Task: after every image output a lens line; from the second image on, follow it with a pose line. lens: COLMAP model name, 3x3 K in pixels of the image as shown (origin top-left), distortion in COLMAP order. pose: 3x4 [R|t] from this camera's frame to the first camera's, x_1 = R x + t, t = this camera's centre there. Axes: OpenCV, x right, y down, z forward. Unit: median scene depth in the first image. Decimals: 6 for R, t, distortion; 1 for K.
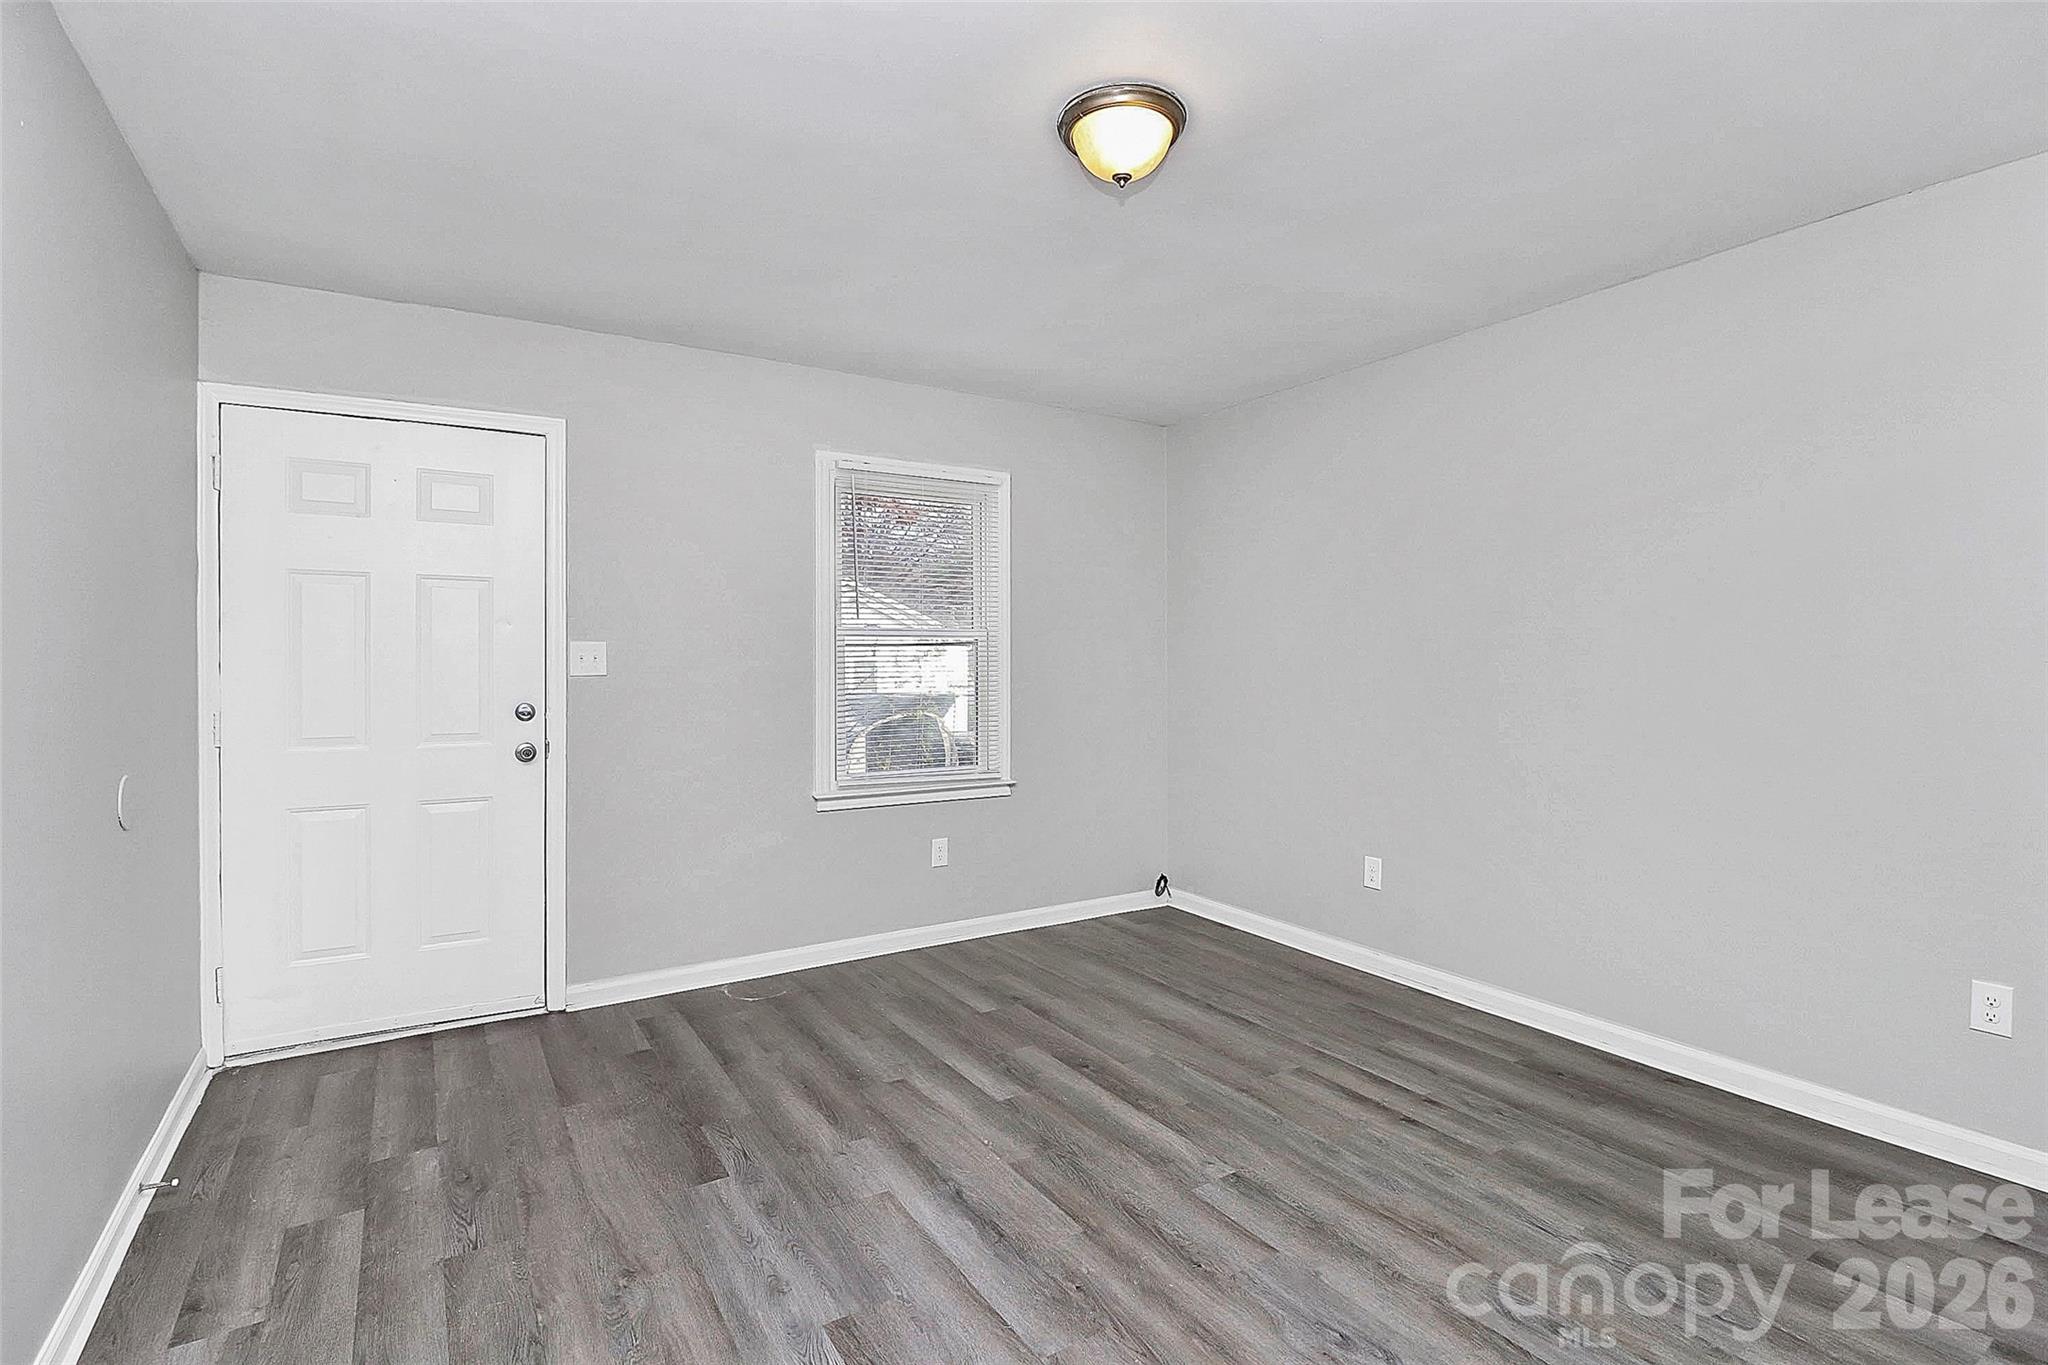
lens RADIAL K [[969.4, 0, 1020.2], [0, 969.4, 671.3], [0, 0, 1]] dist [0.002908, -0.012533]
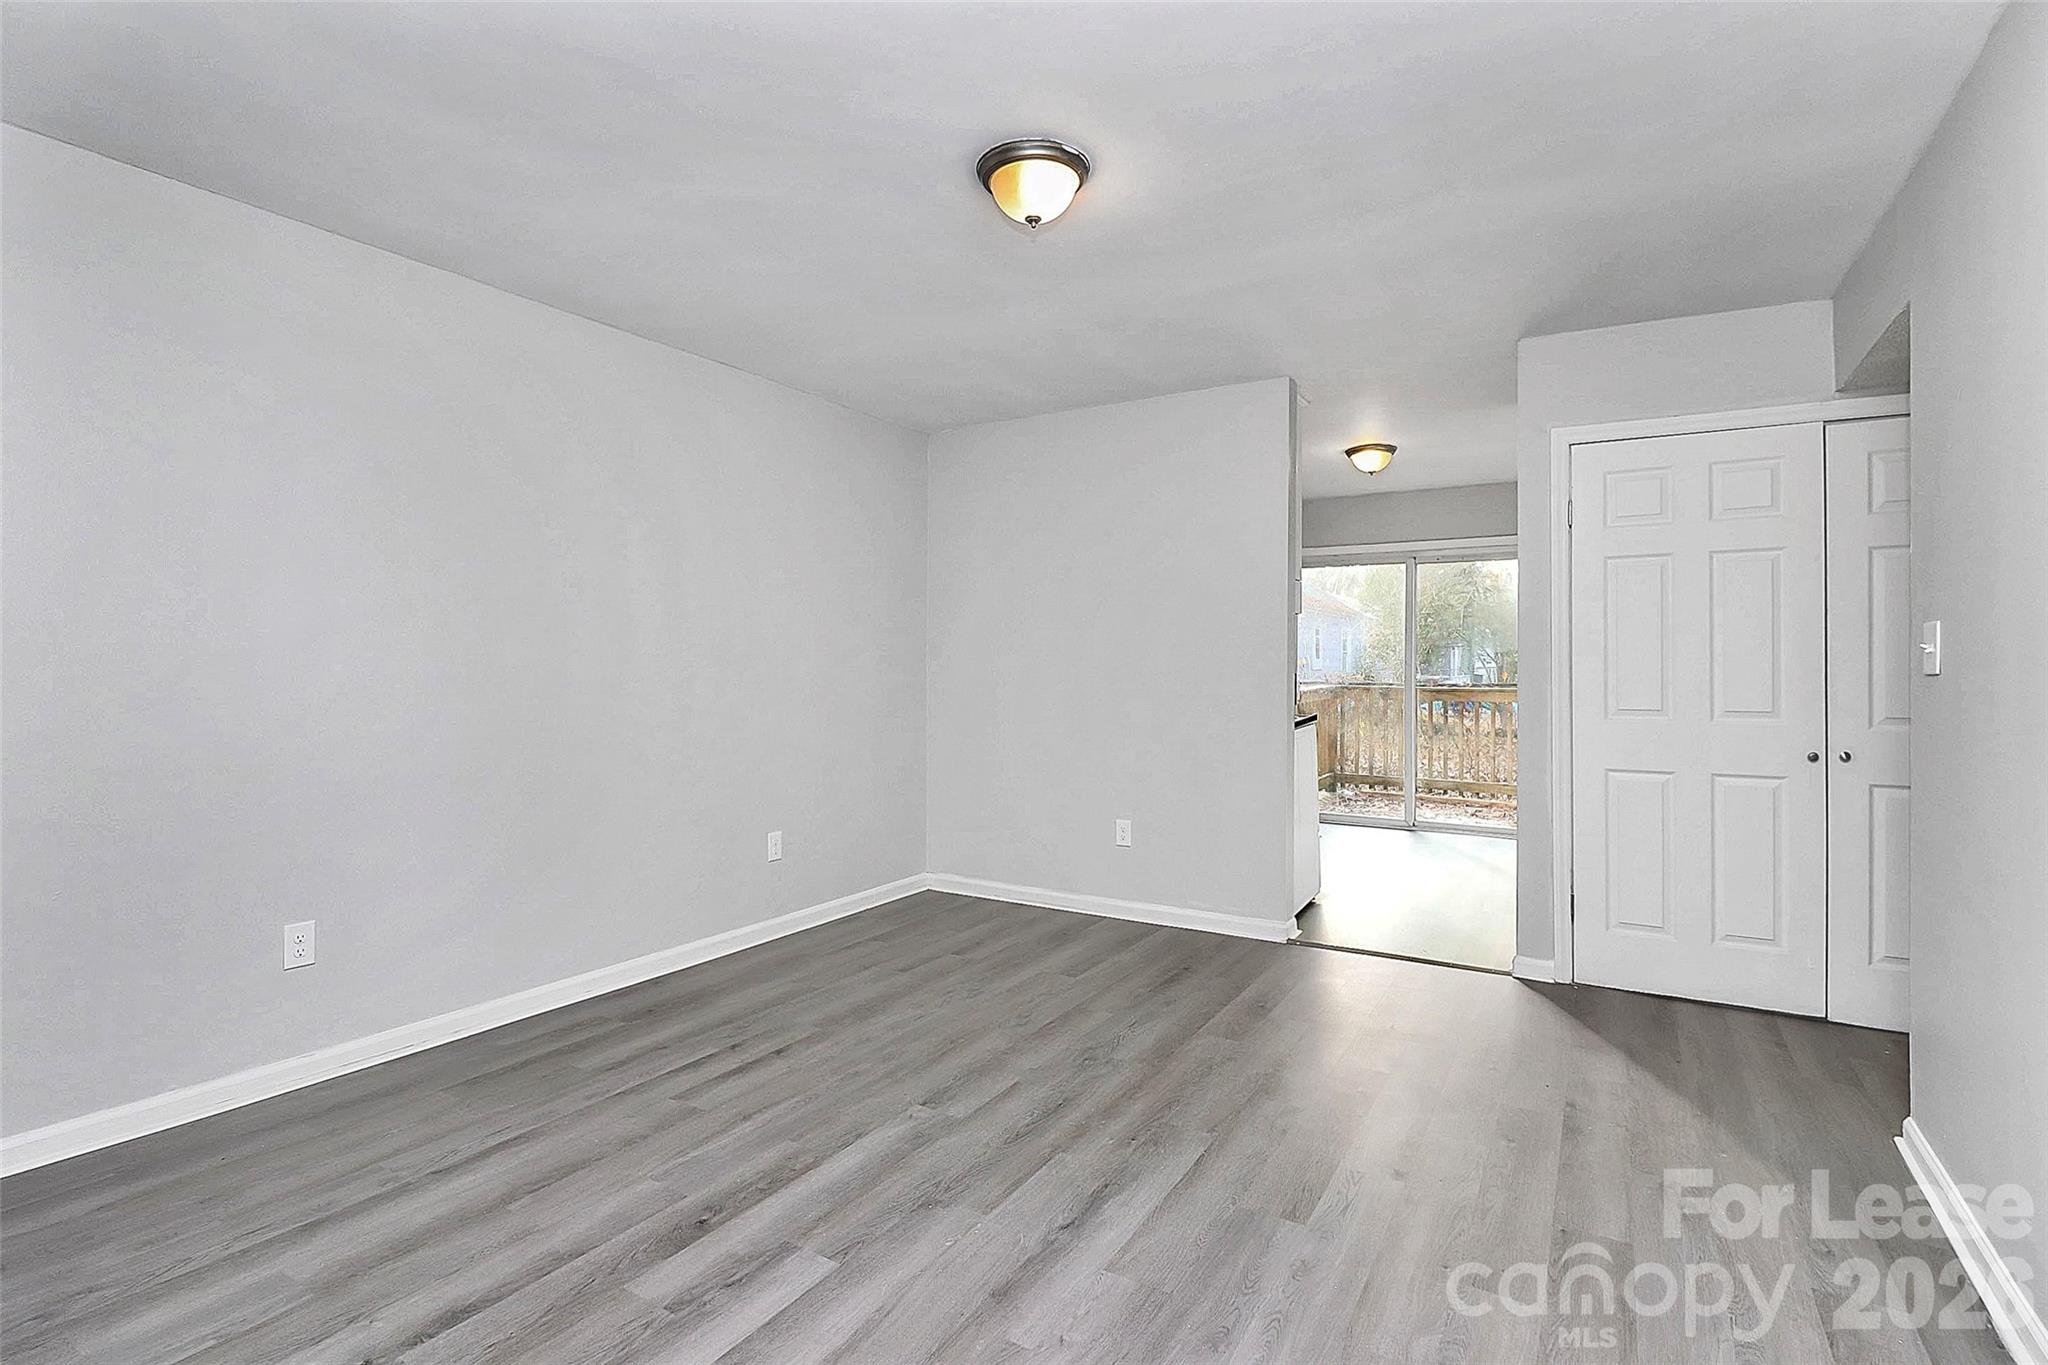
lens RADIAL K [[964.3, 0, 996.8], [0, 964.3, 669.4], [0, 0, 1]] dist [0.002855, -0.011148]
pose [[-0.434438, 0.000137, 0.900702, -0.704662], [0.006293, 0.999976, 0.002883, 0.006001], [-0.900680, 0.006920, -0.434428, 1.192385]]
